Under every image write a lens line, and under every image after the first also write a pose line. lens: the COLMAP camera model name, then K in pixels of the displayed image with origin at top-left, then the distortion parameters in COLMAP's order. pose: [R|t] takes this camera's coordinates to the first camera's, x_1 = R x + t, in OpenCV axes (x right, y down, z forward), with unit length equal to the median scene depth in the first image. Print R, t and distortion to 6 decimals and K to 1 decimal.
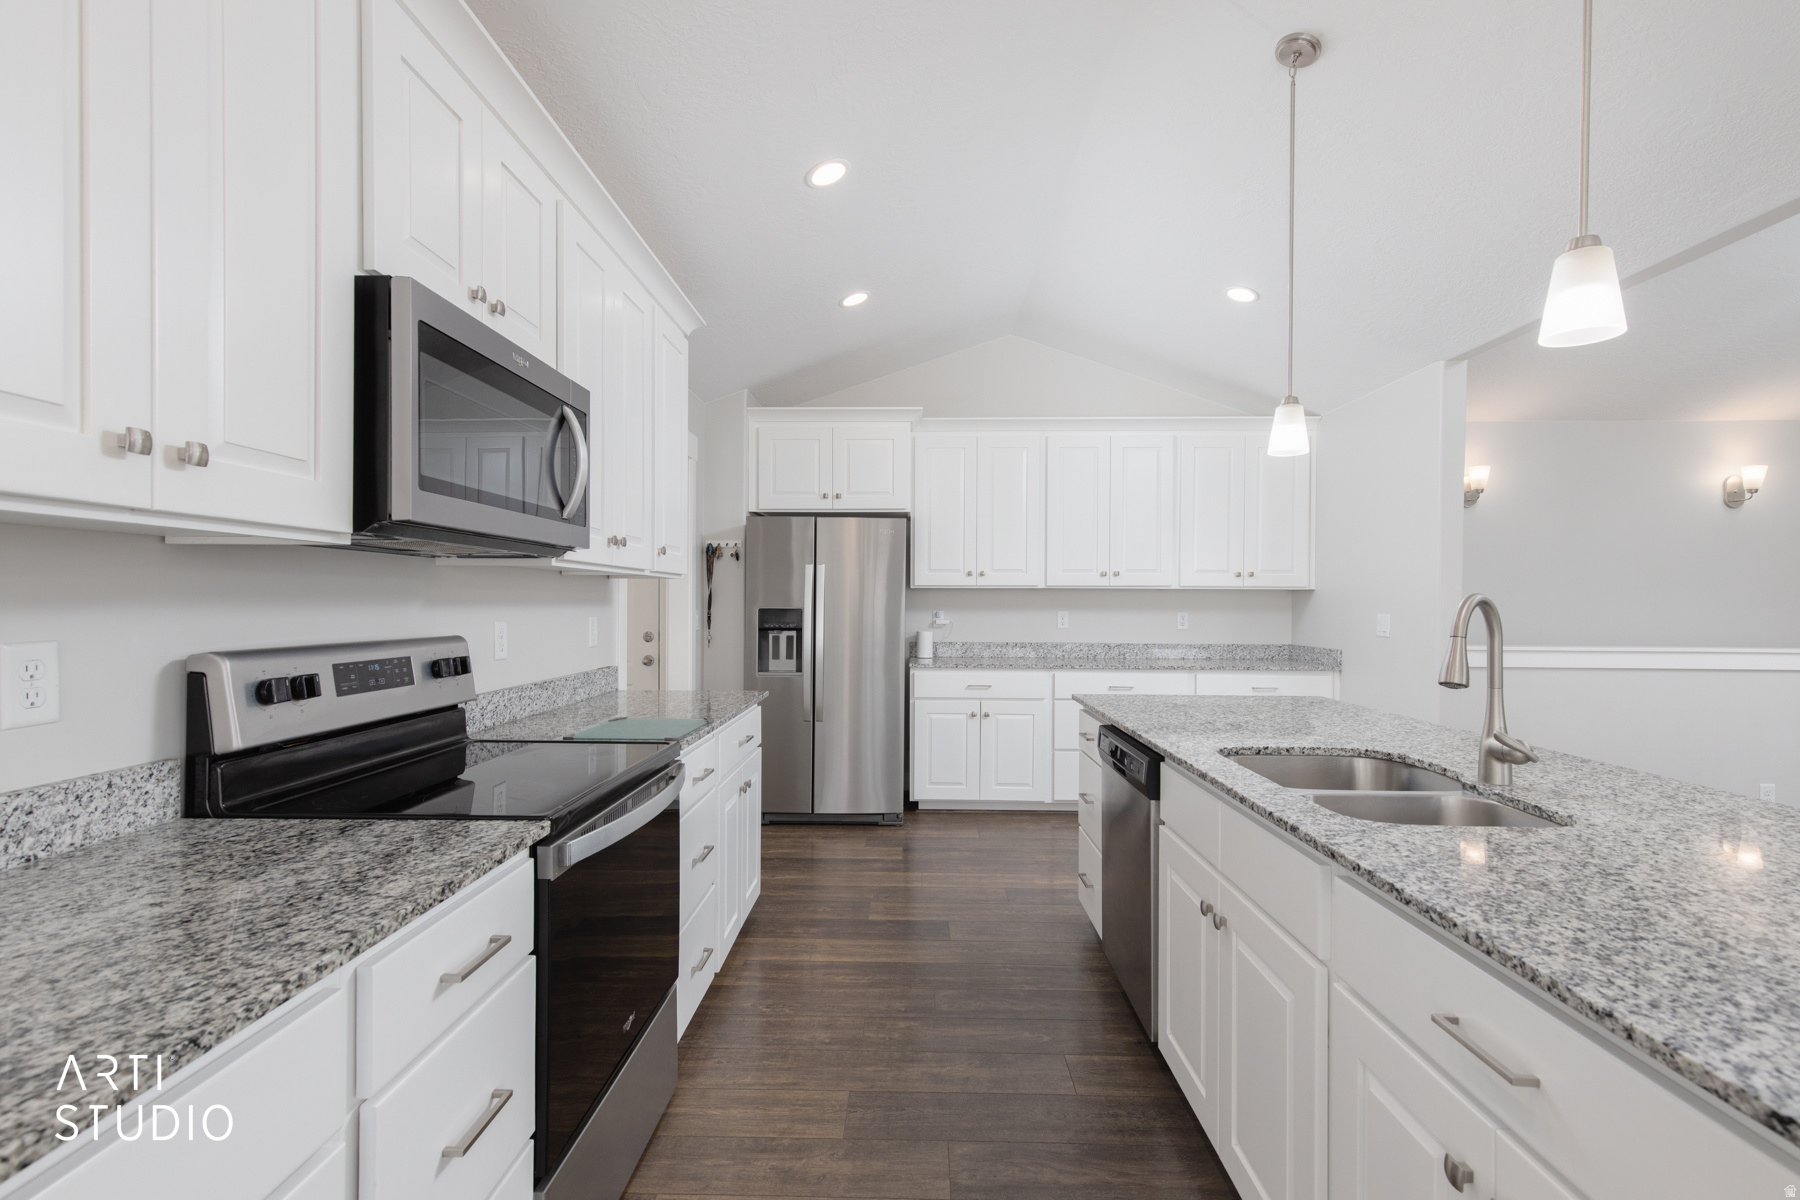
lens RADIAL K [[822.2, 0, 903.7], [0, 822.2, 599.4], [0, 0, 1]] dist [-0.004314, -0.000692]
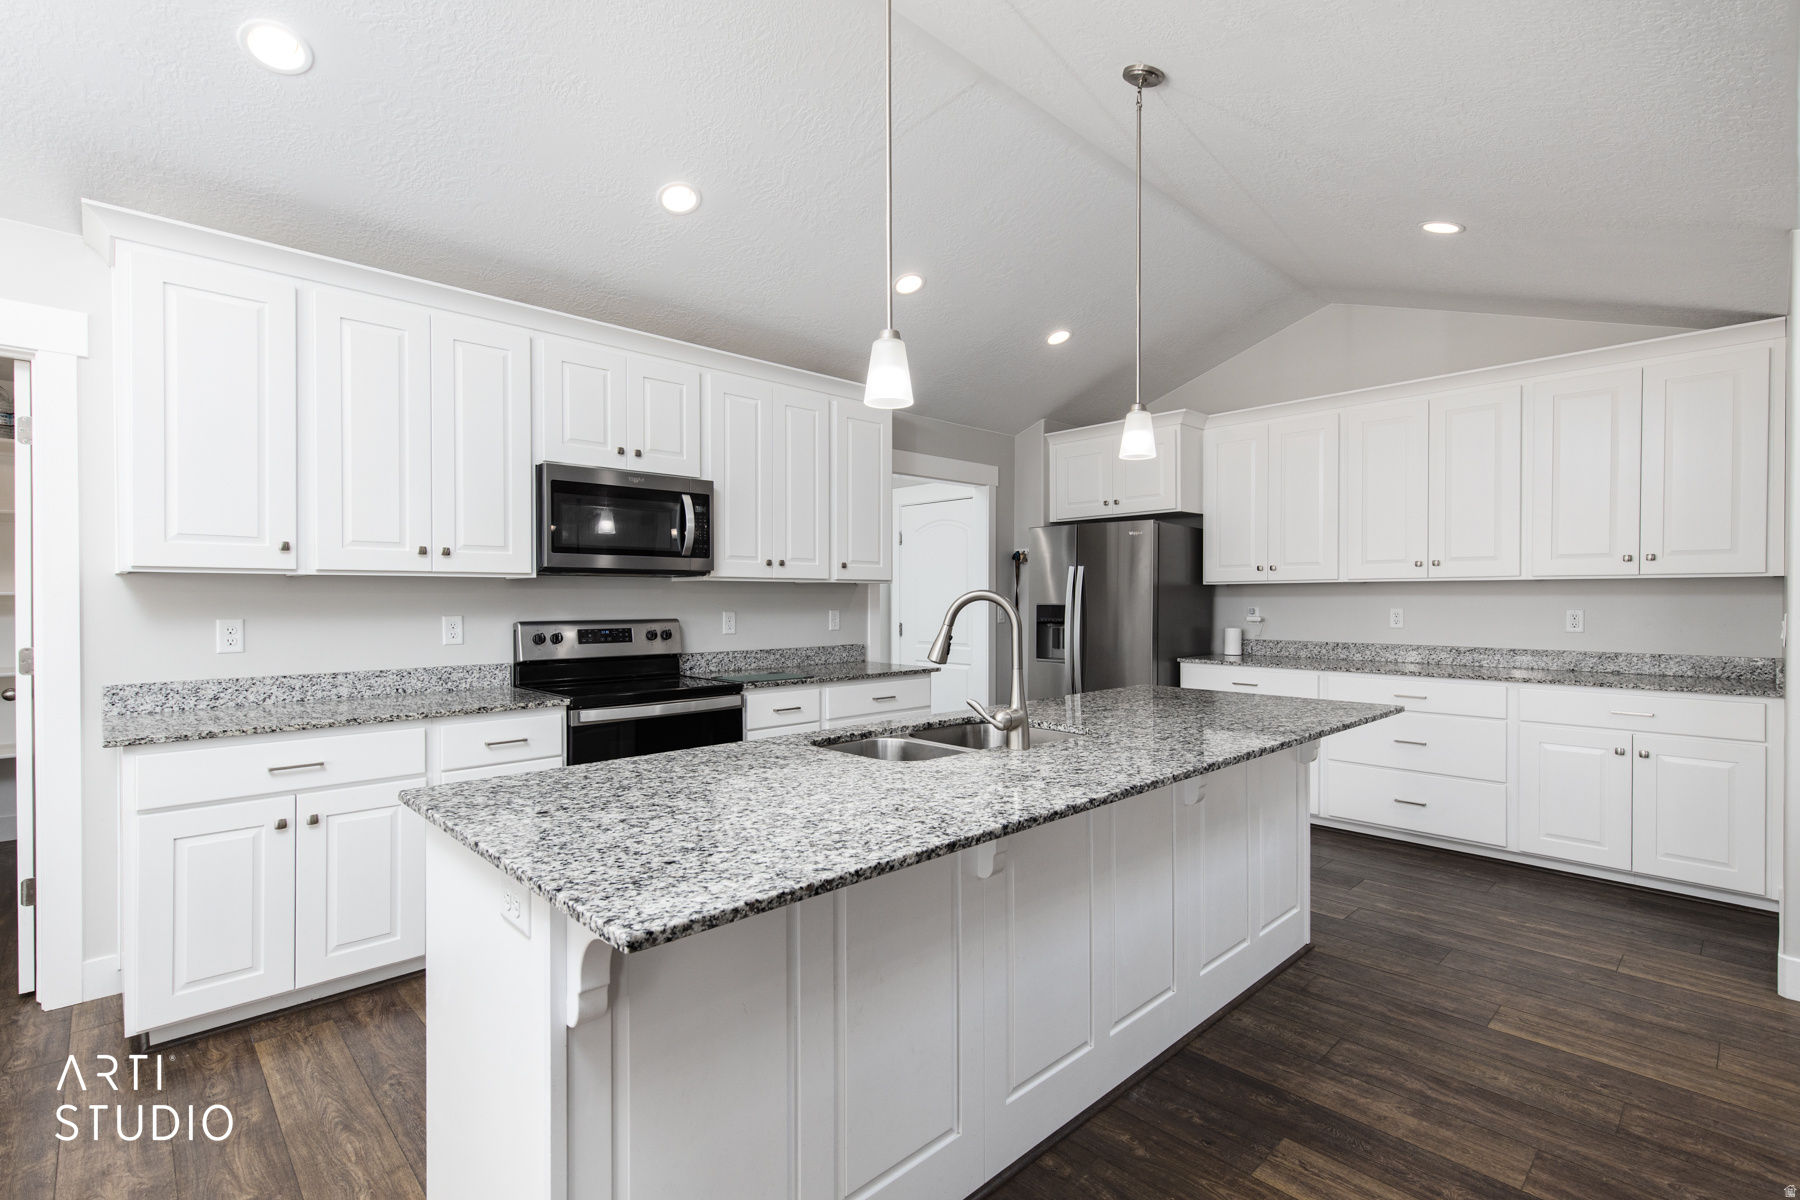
lens RADIAL K [[822.2, 0, 899.3], [0, 822.2, 601.3], [0, 0, 1]] dist [-0.004314, -0.000692]
pose [[0.694455, -0.003714, -0.719526, 0.519282], [0.007609, 0.999969, 0.002182, 0.001720], [0.719496, -0.006990, 0.694462, 0.028041]]
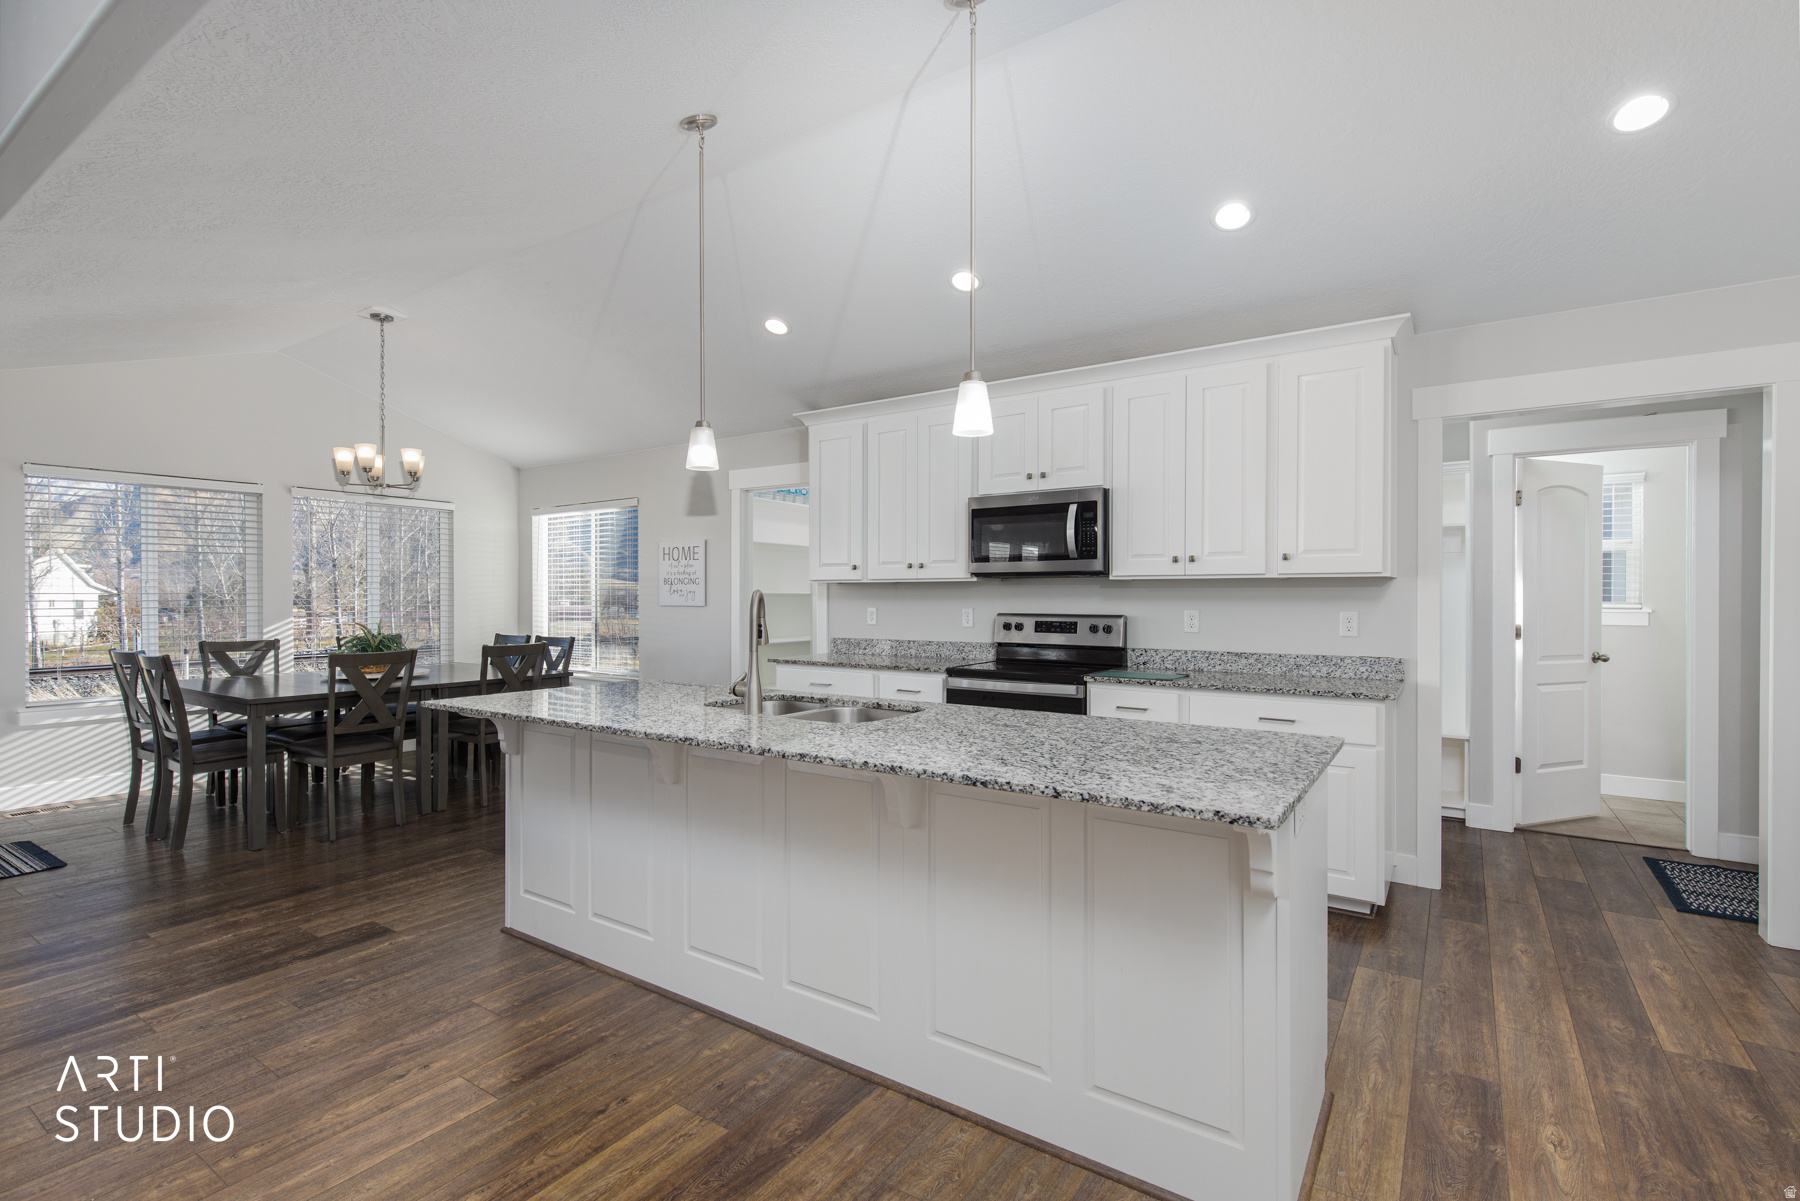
lens RADIAL K [[822.2, 0, 901.4], [0, 822.2, 602.9], [0, 0, 1]] dist [-0.004314, -0.000692]
pose [[-0.554763, -0.005295, -0.831992, 0.651283], [-0.005475, 0.999981, -0.002714, 0.009898], [0.831990, 0.003050, -0.554782, 0.750217]]
